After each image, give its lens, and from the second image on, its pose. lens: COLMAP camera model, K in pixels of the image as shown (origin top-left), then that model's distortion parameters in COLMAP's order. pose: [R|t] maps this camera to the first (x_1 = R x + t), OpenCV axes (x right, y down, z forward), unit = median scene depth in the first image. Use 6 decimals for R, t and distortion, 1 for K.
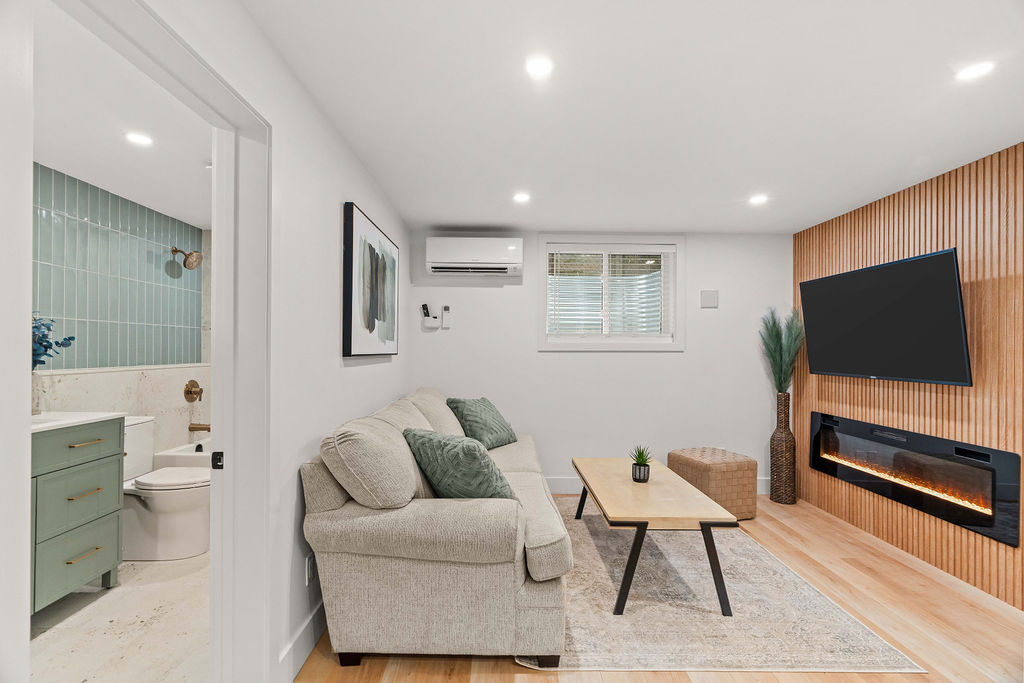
lens RADIAL K [[461.6, 0, 509.0], [0, 461.6, 343.3], [0, 0, 1]] dist [-0.002411, 0.001028]
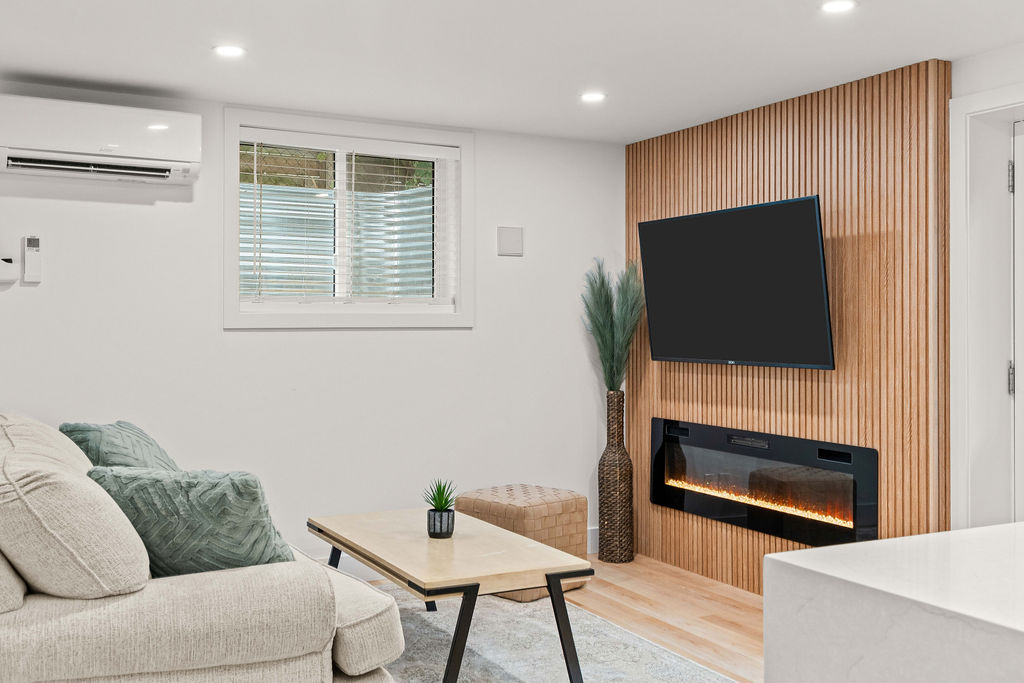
lens RADIAL K [[1005.8, 0, 511.9], [0, 1005.8, 293.3], [0, 0, 1]] dist [0.022960, 0.006216]
pose [[0.884975, 0.009610, 0.465539, -0.234626], [-0.001626, 0.999845, -0.017549, -0.005611], [-0.465635, 0.014773, 0.884854, -0.221946]]
